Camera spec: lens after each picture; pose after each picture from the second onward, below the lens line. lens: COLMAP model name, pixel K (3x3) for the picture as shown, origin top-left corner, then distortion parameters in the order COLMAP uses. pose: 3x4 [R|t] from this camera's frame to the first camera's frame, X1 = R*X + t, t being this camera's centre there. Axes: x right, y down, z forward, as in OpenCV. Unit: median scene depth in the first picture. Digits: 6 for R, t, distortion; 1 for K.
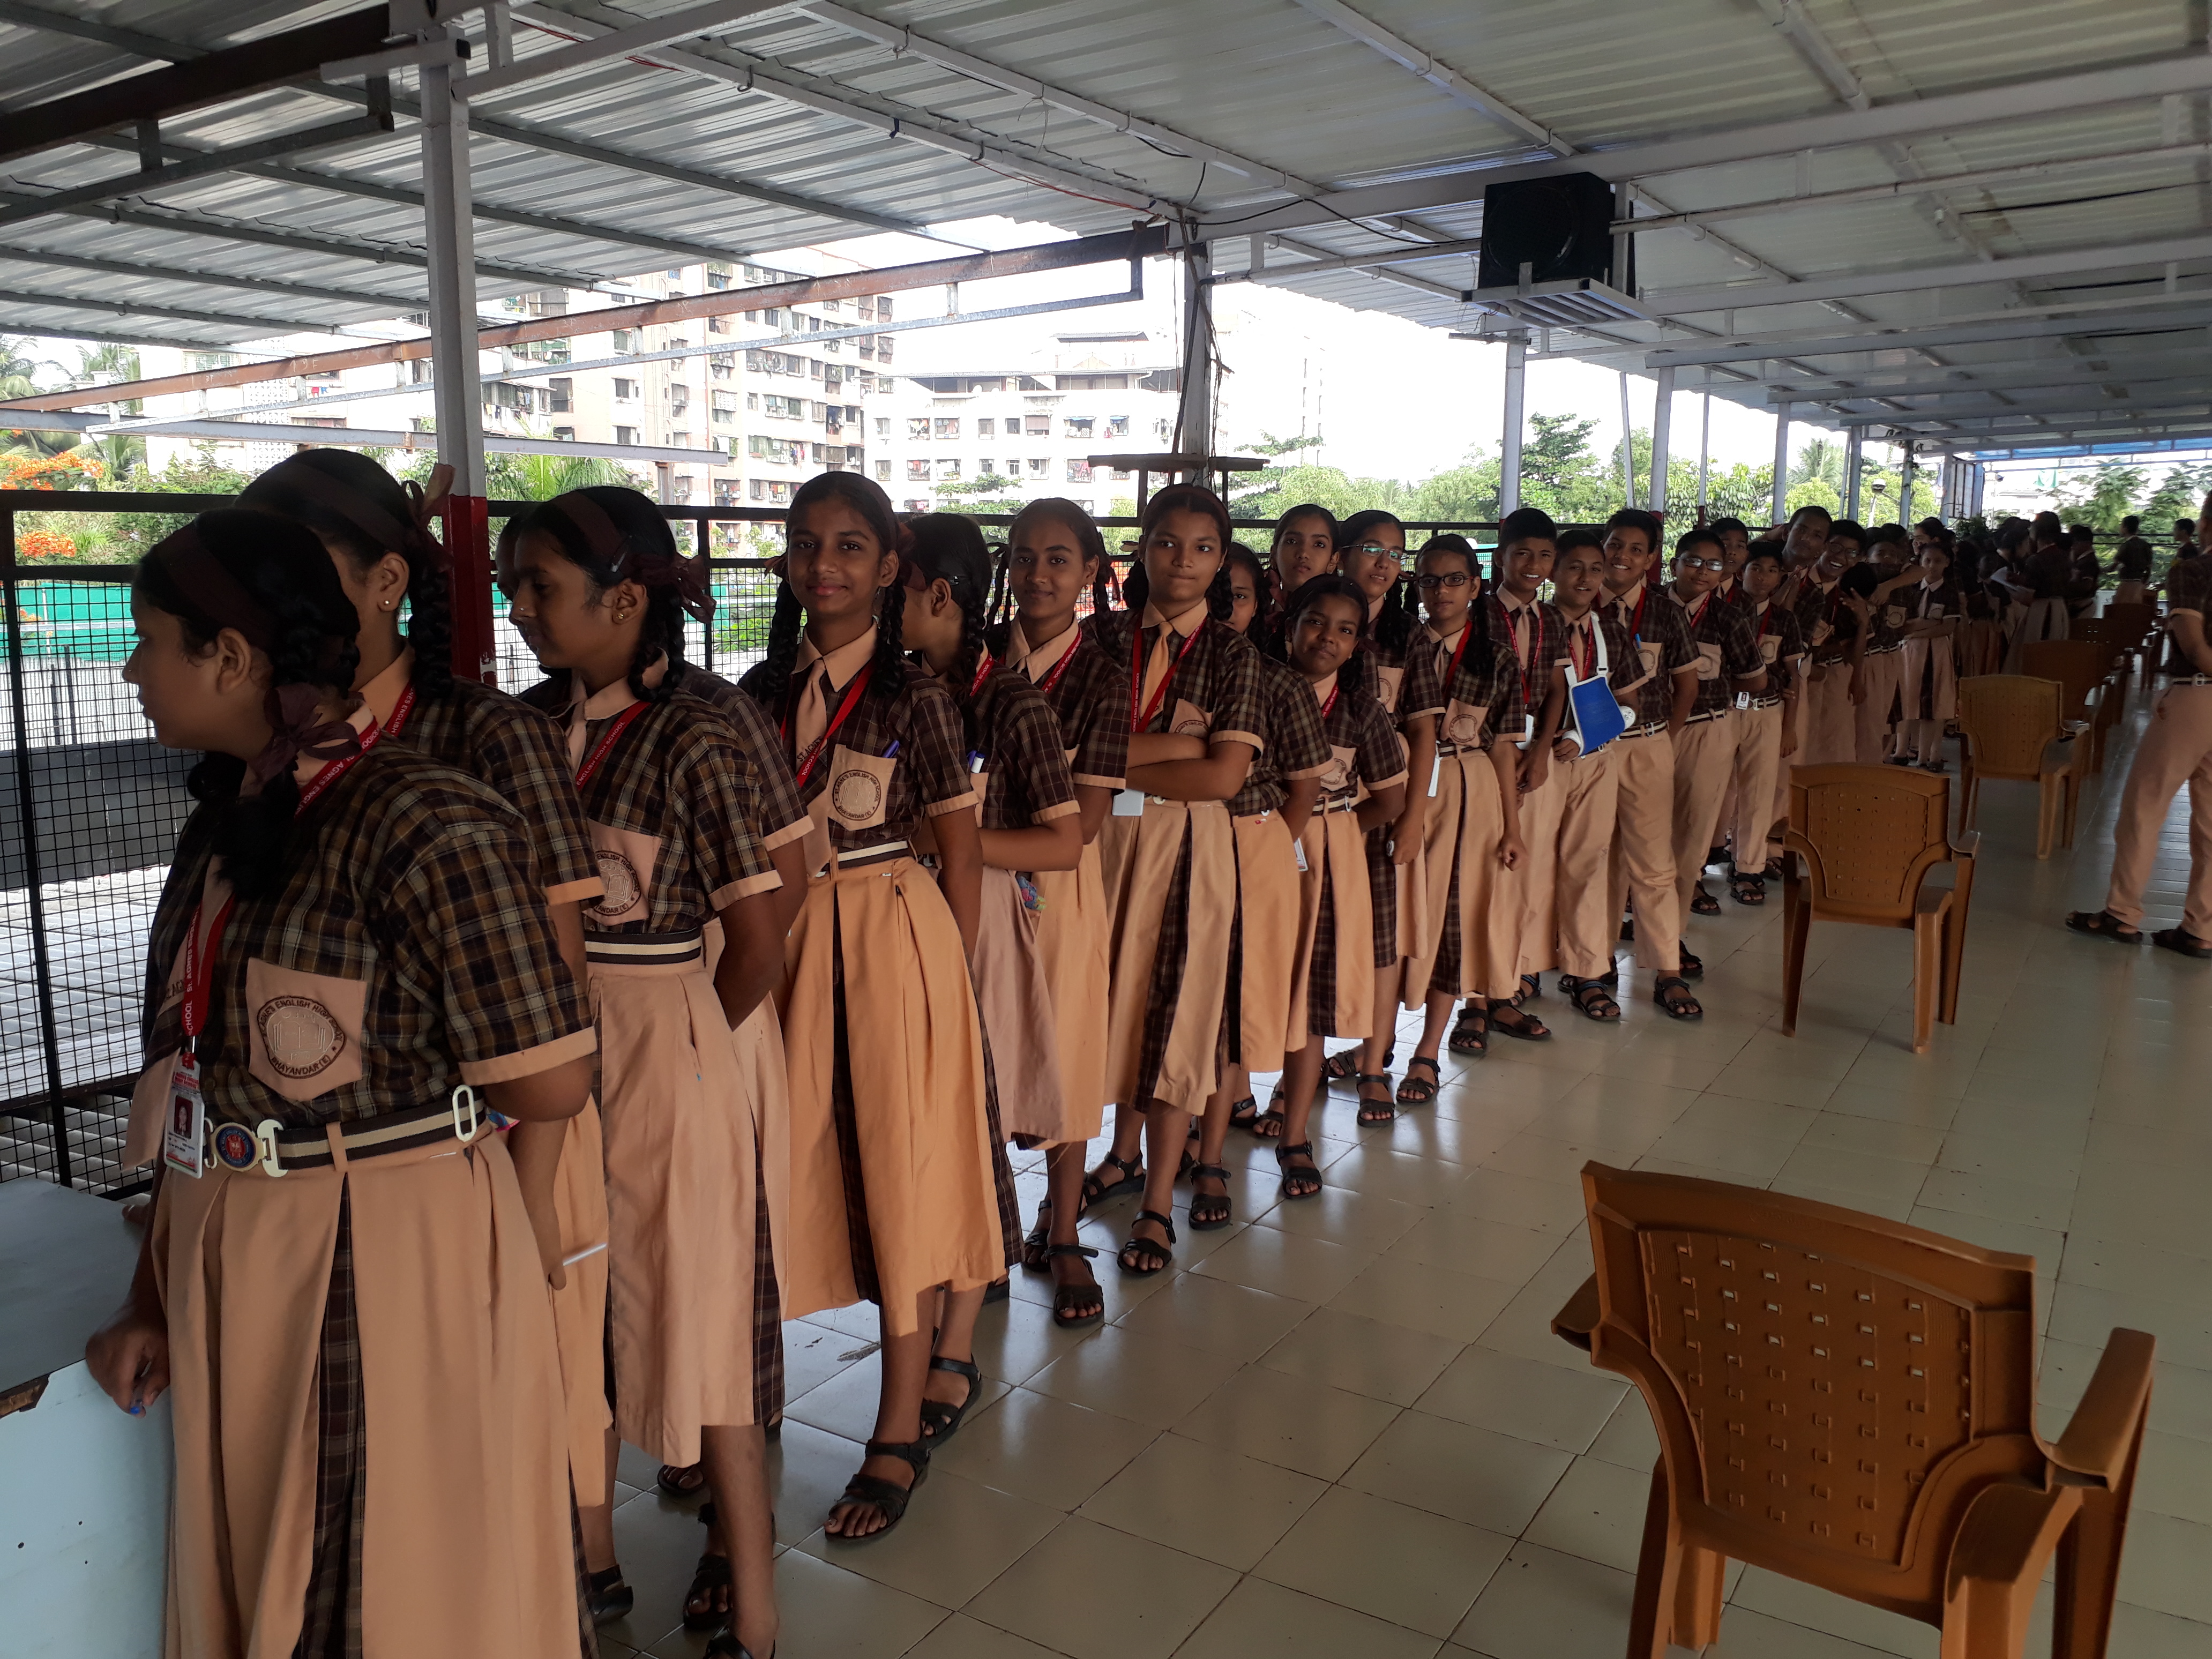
lens RADIAL K [[1737.2, 0, 1041.3], [0, 1737.2, 857.7], [0, 0, 1]] dist [0.019793, -0.036835]
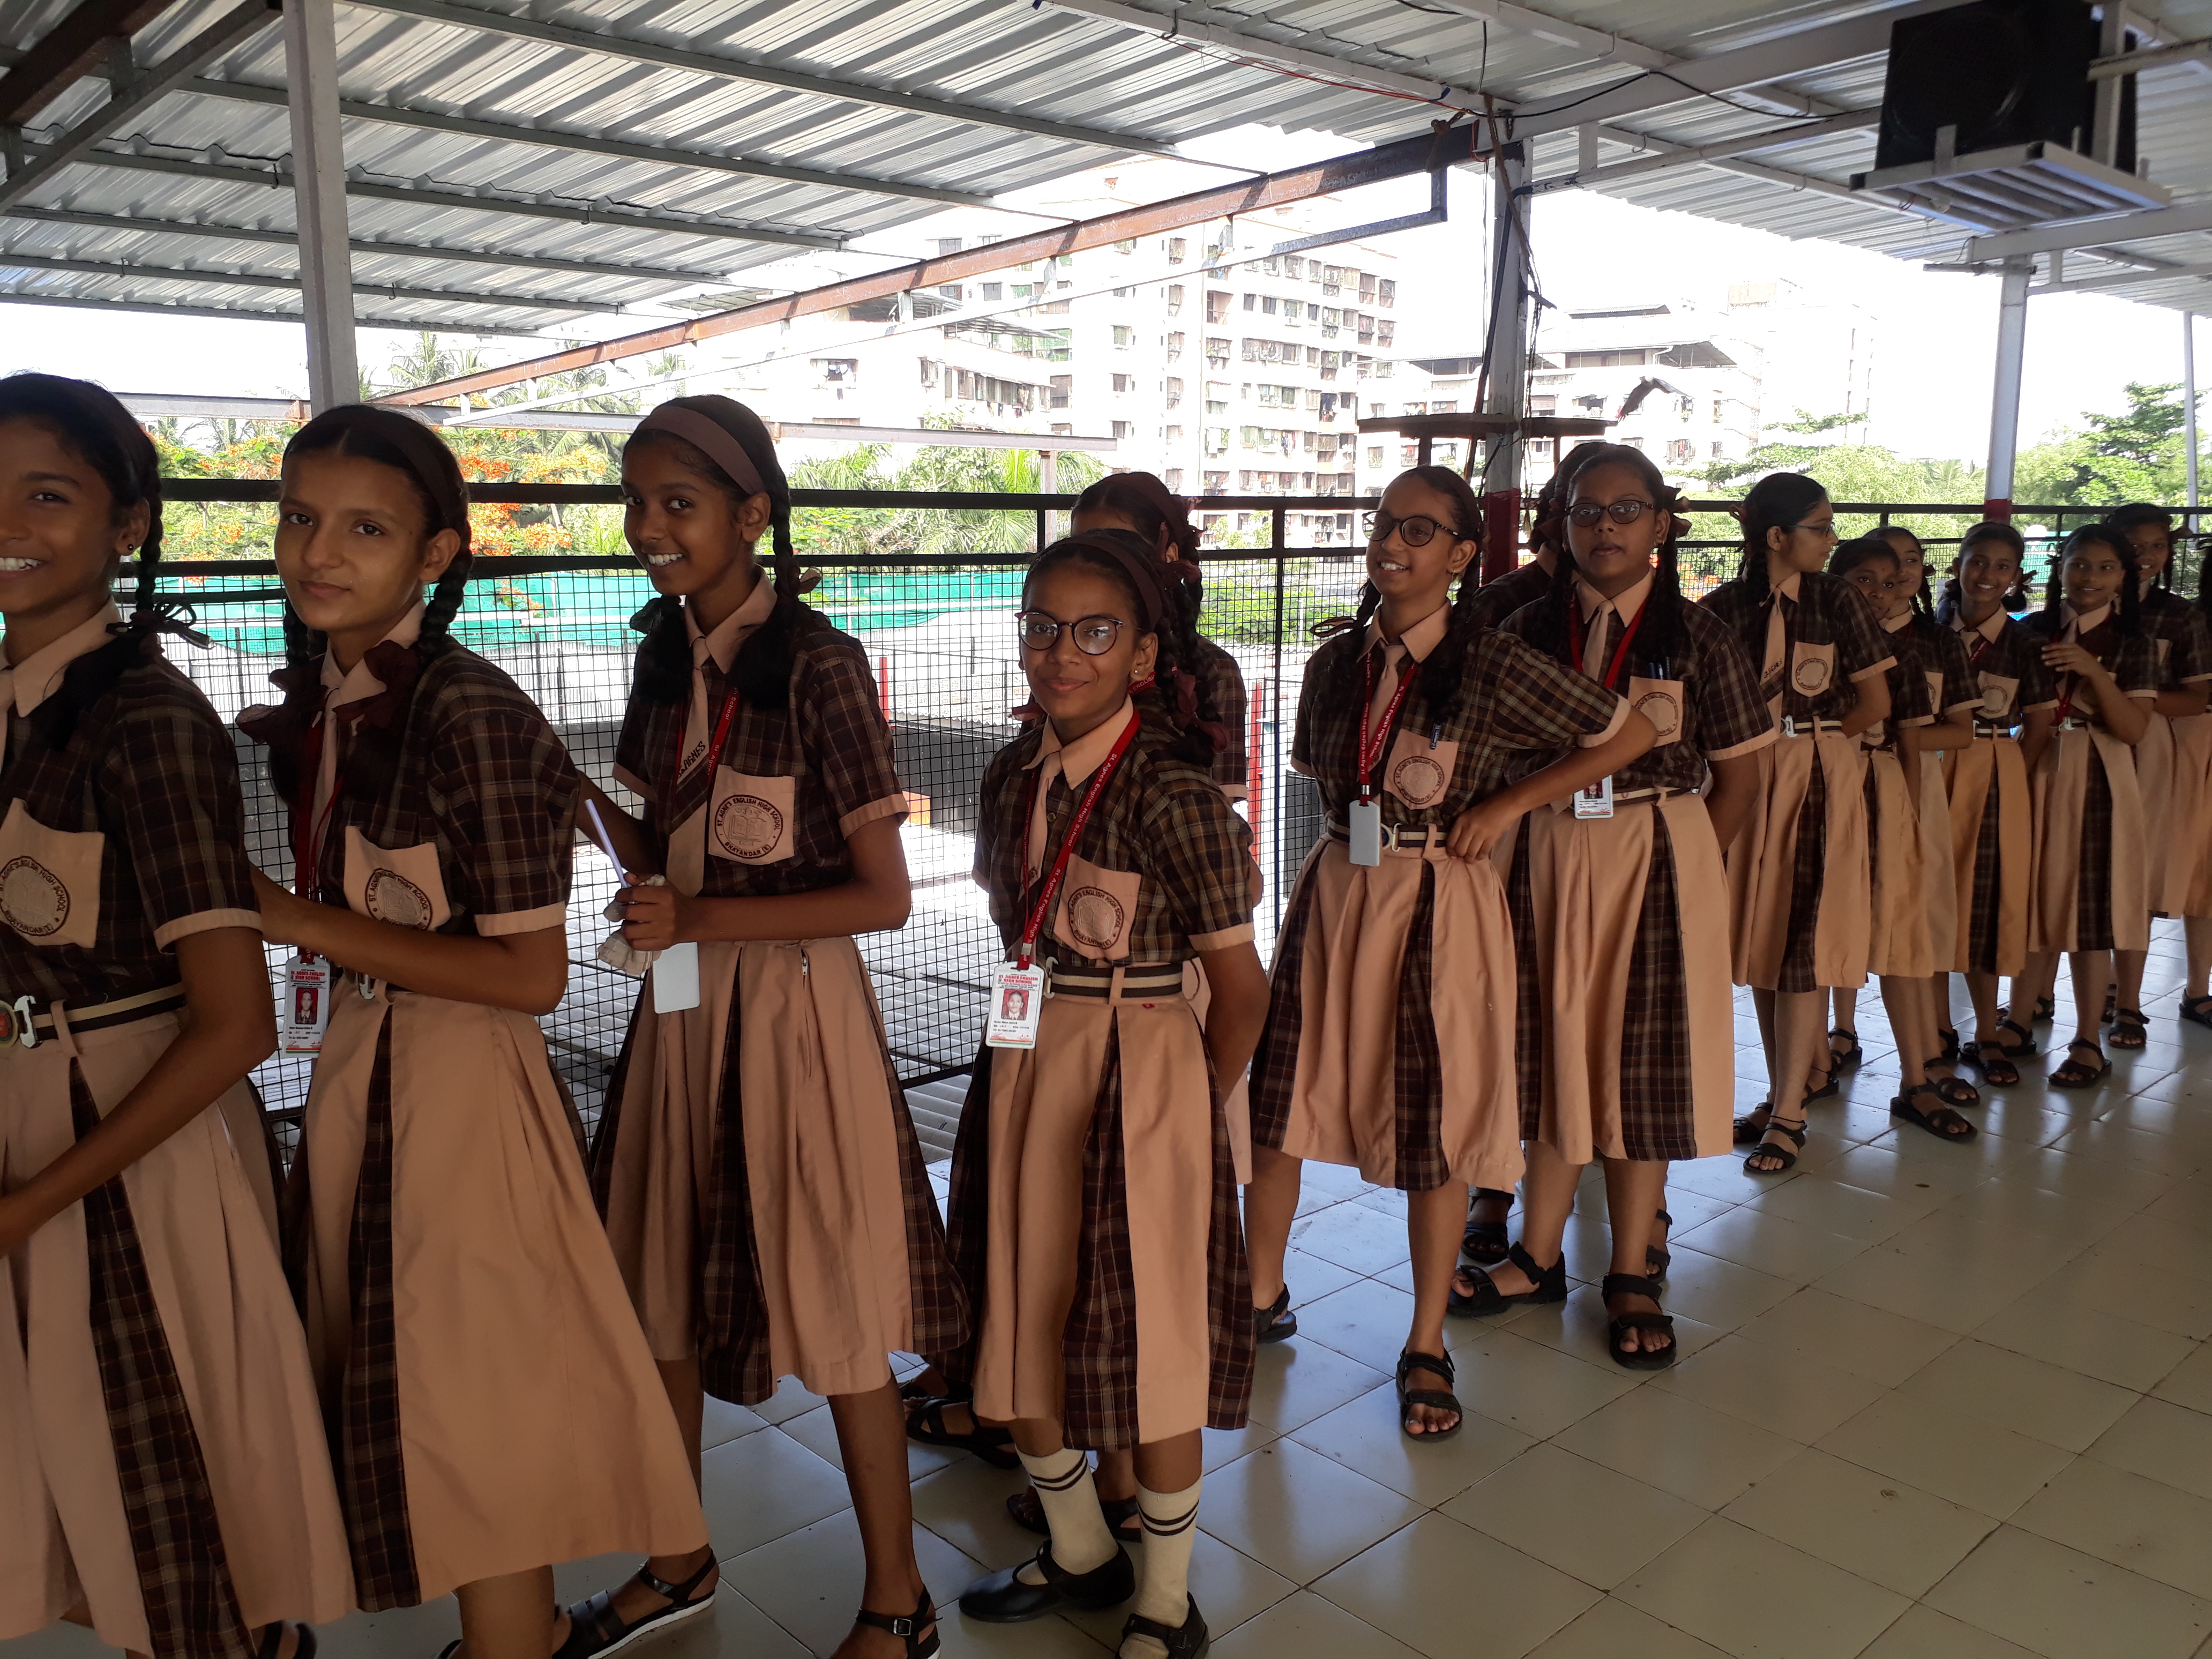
lens RADIAL K [[1737.2, 0, 1052.3], [0, 1737.2, 871.2], [0, 0, 1]] dist [0.019793, -0.036835]
pose [[0.964128, 0.045617, -0.261489, 0.107572], [-0.042072, 0.998931, 0.019143, -0.034600], [0.262083, -0.007455, 0.965017, 0.192166]]
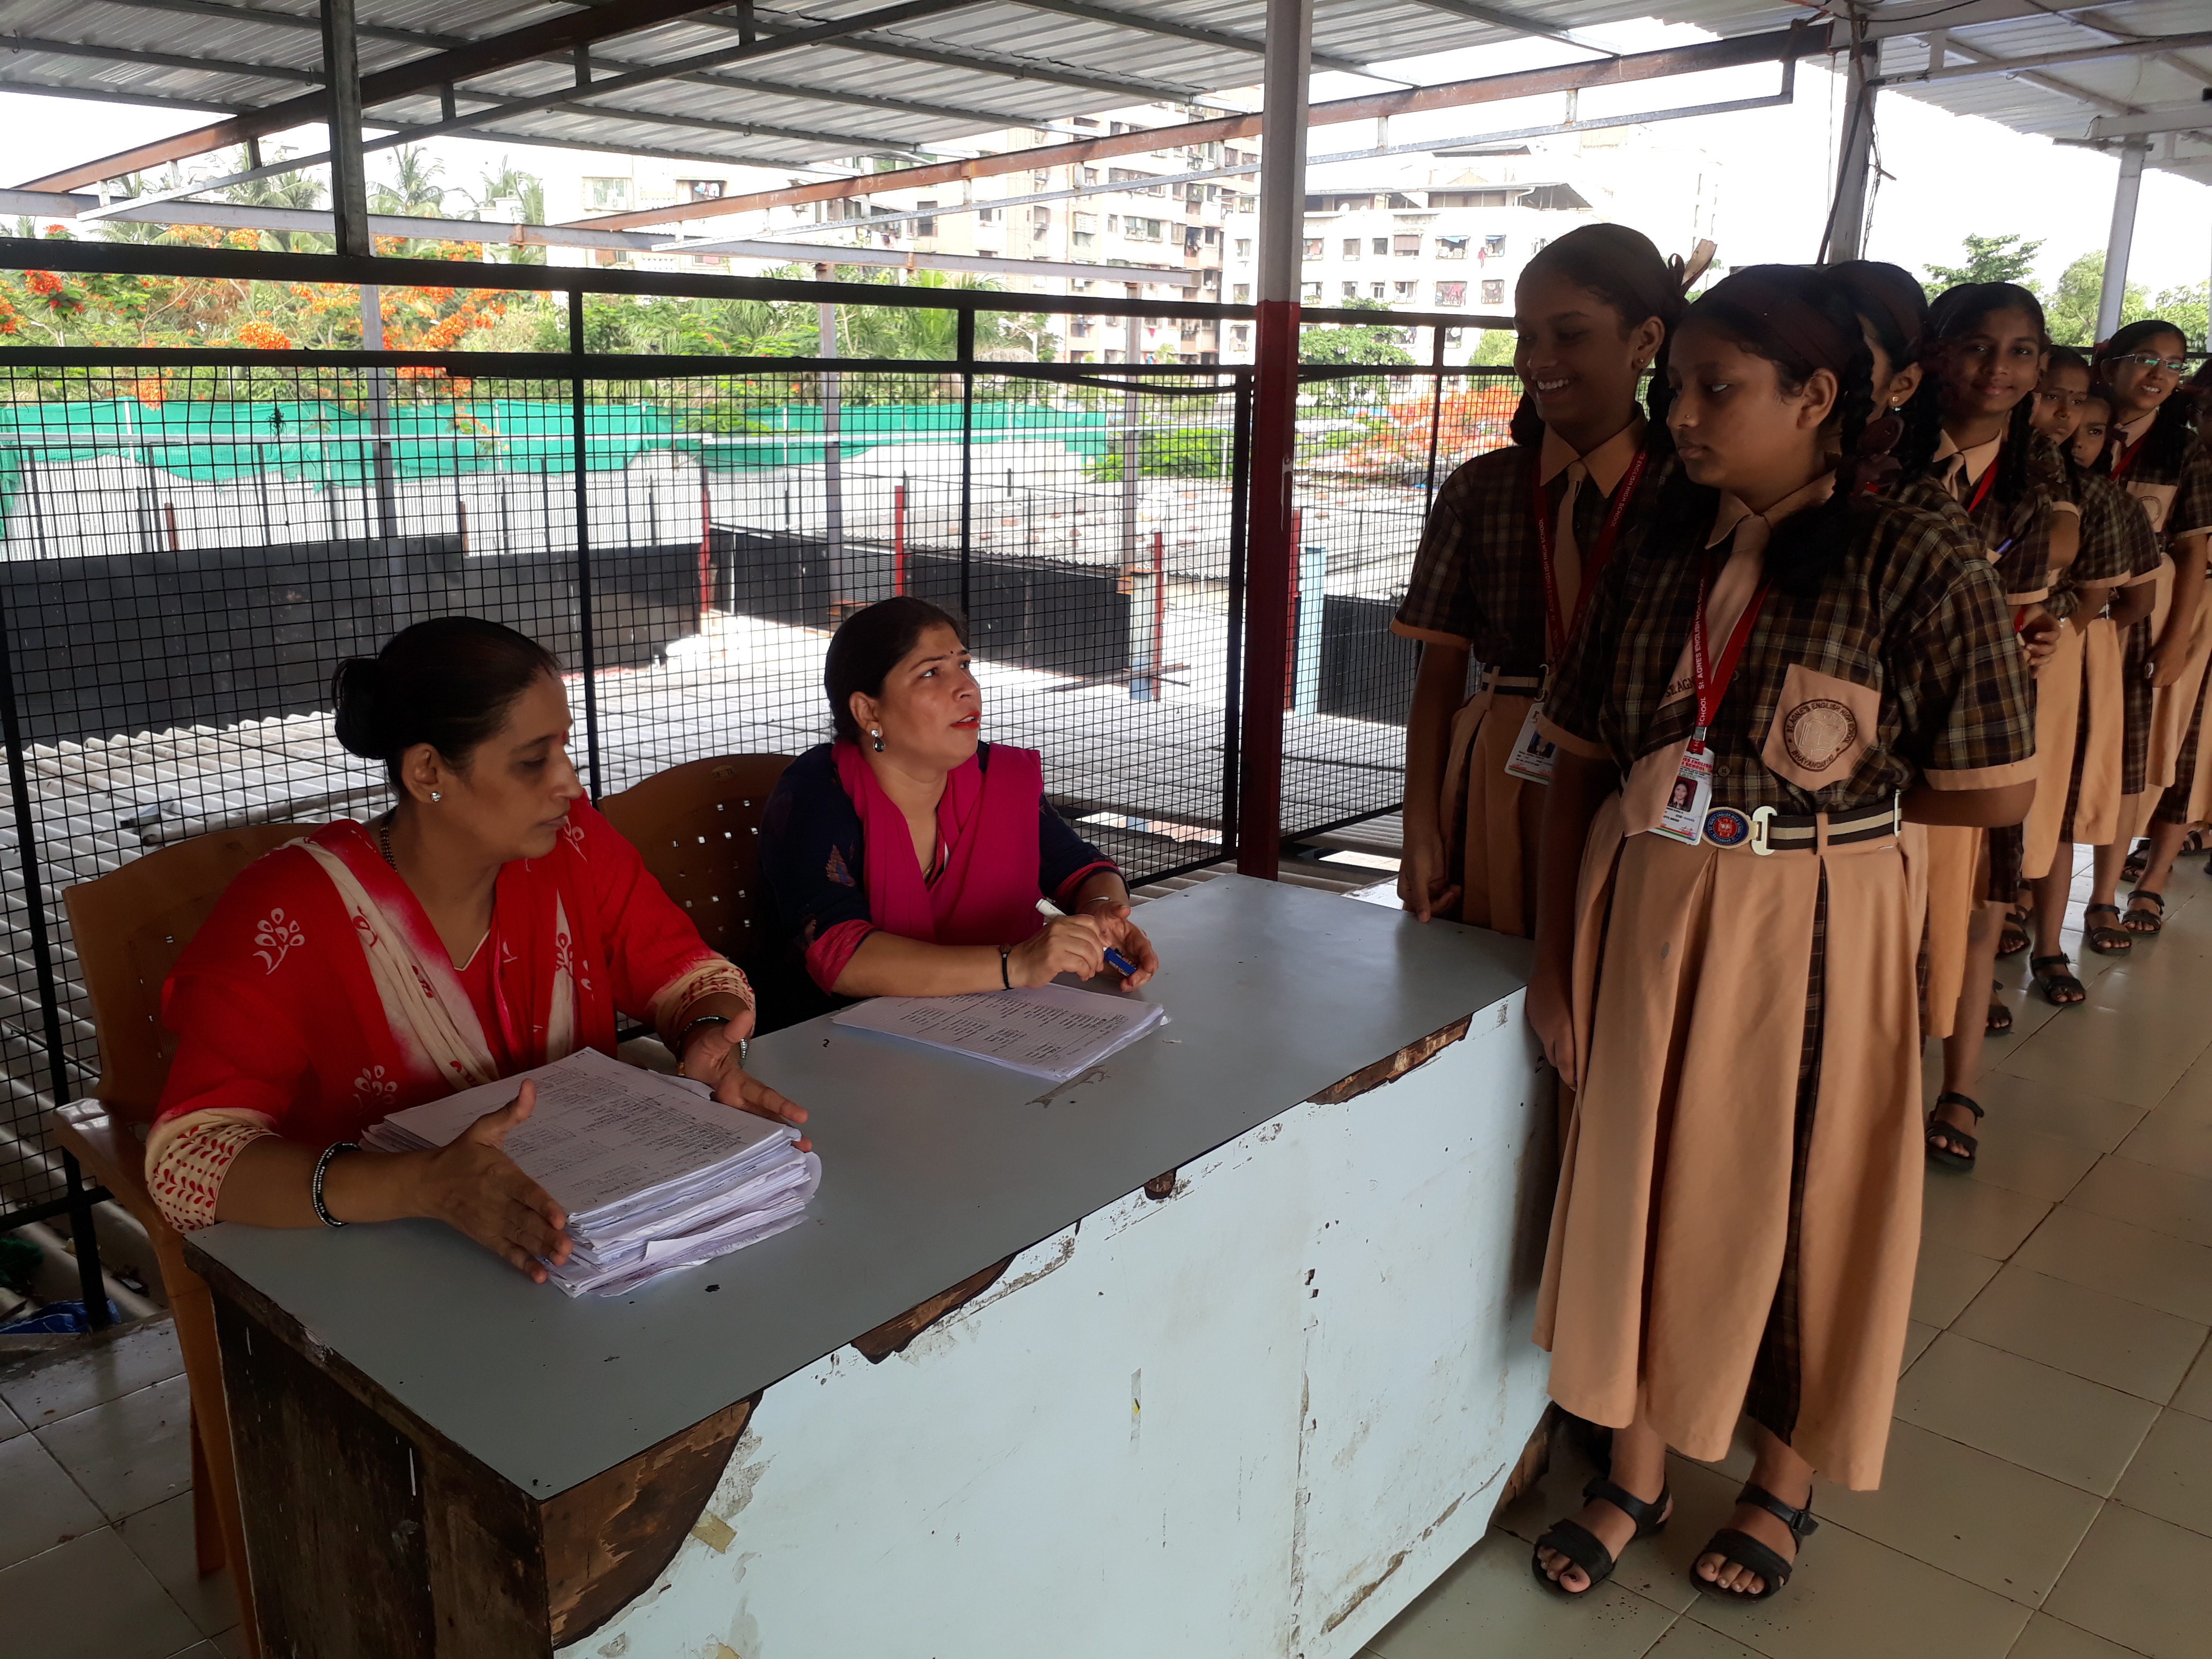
lens RADIAL K [[1737.2, 0, 1062.3], [0, 1737.2, 828.6], [0, 0, 1]] dist [0.019793, -0.036835]
pose [[0.982895, 0.055364, -0.175649, -0.151153], [-0.041384, 0.995749, 0.082284, 0.018770], [0.179458, -0.073608, 0.981008, -0.054000]]
